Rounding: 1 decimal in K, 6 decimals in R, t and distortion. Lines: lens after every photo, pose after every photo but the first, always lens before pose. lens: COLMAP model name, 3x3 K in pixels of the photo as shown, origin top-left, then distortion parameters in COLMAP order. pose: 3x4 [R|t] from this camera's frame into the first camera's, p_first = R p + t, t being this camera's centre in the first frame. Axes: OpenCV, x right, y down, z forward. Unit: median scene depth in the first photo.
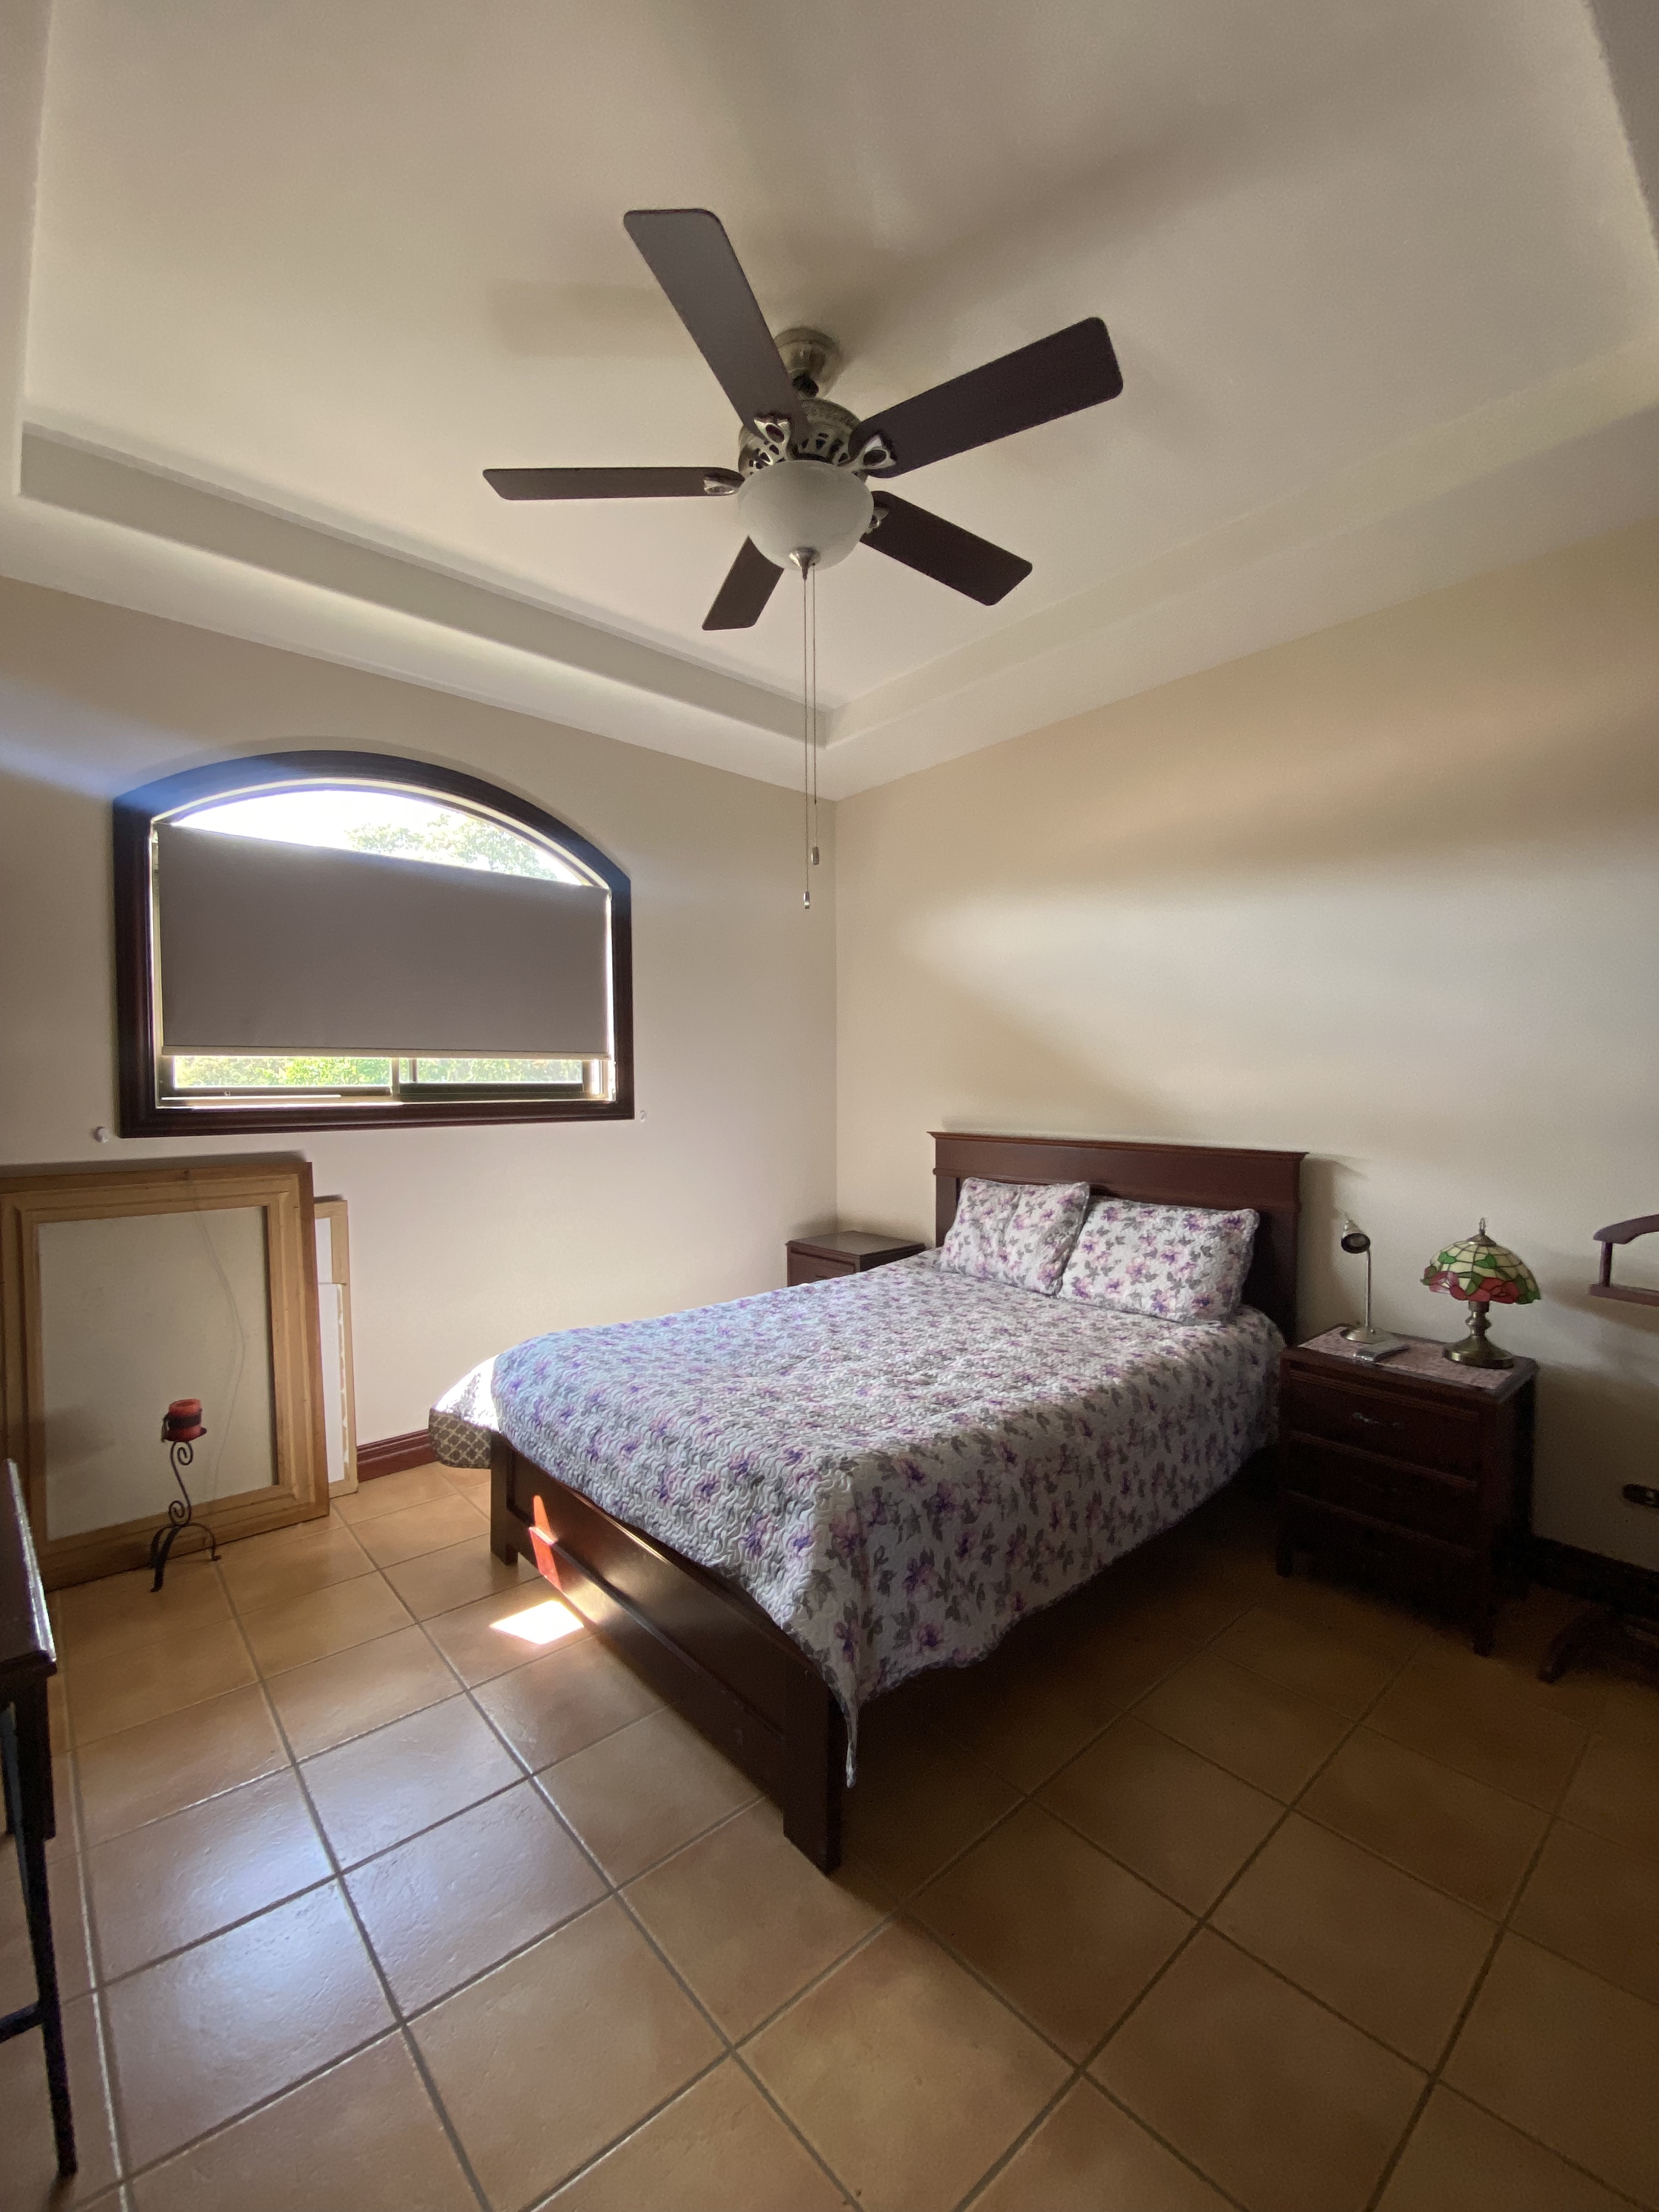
lens RADIAL K [[921.4, 0, 823.8], [0, 921.4, 1110.3], [0, 0, 1]] dist [-0.023707, -0.000705]
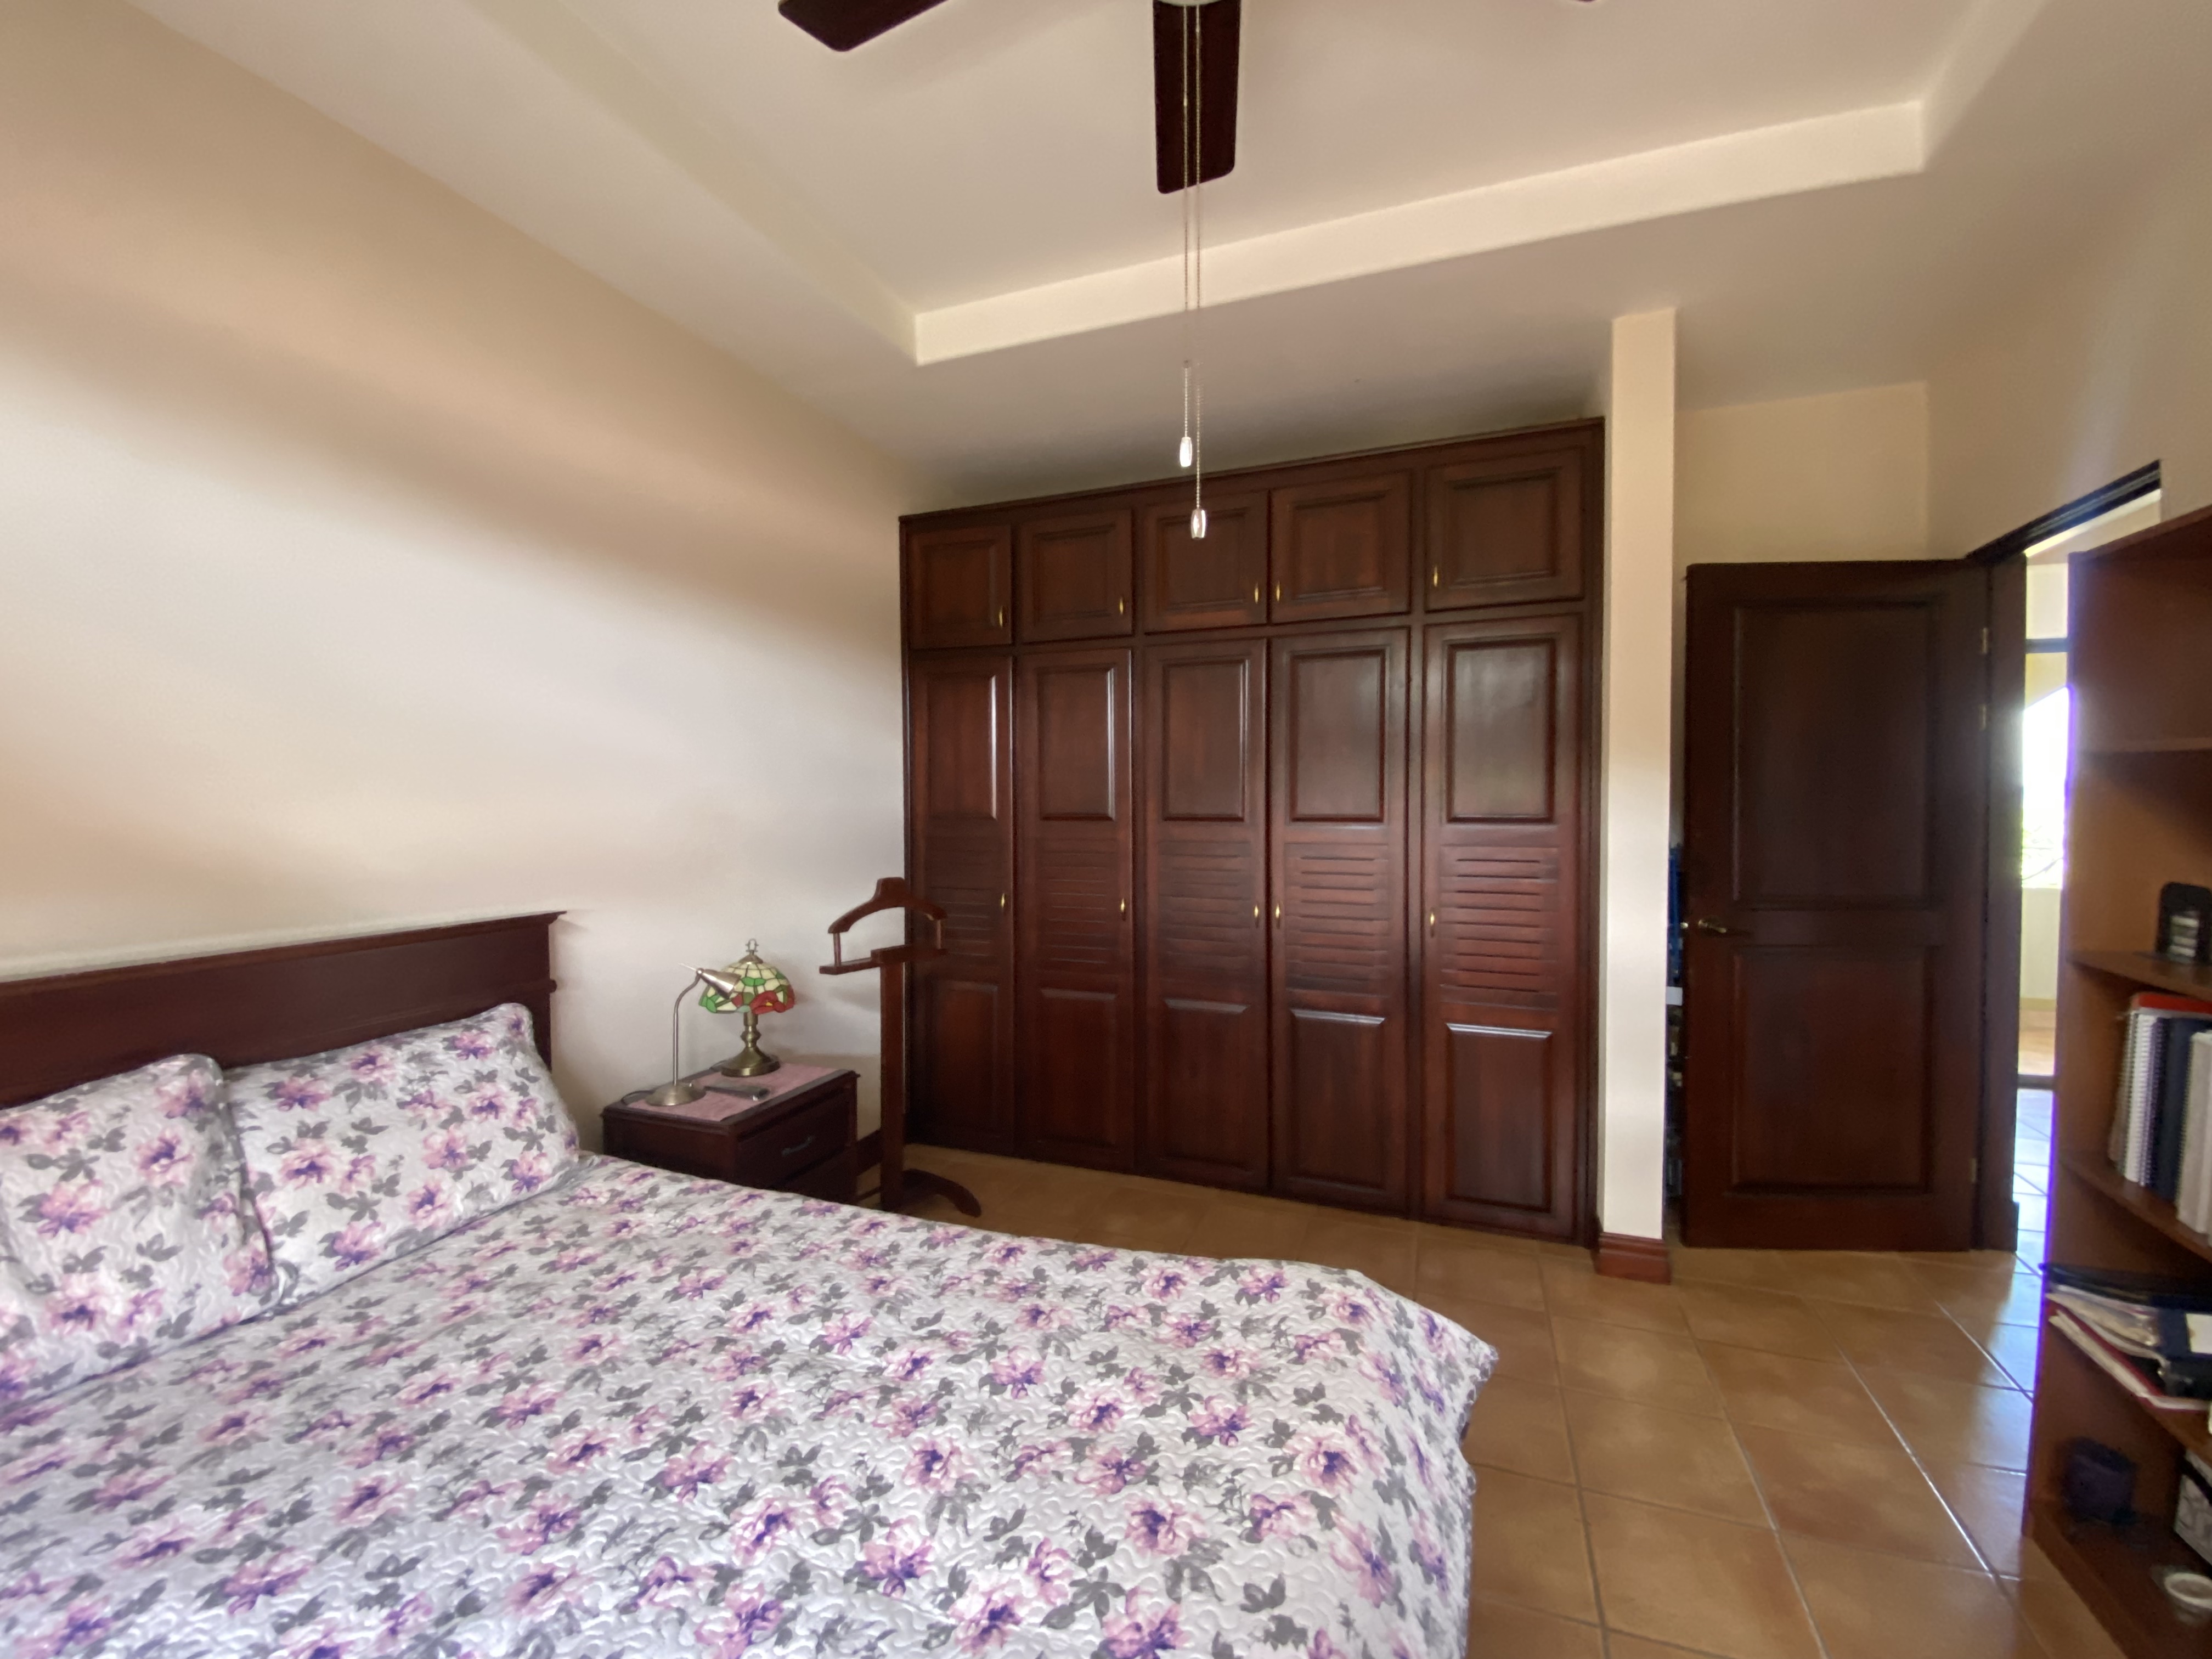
lens RADIAL K [[921.4, 0, 1093.6], [0, 921.4, 830.5], [0, 0, 1]] dist [-0.023707, -0.000705]
pose [[-0.490514, -0.020848, 0.871184, -0.353942], [0.038352, 0.998229, 0.045482, -0.038407], [-0.870589, 0.055721, -0.488846, 0.944235]]
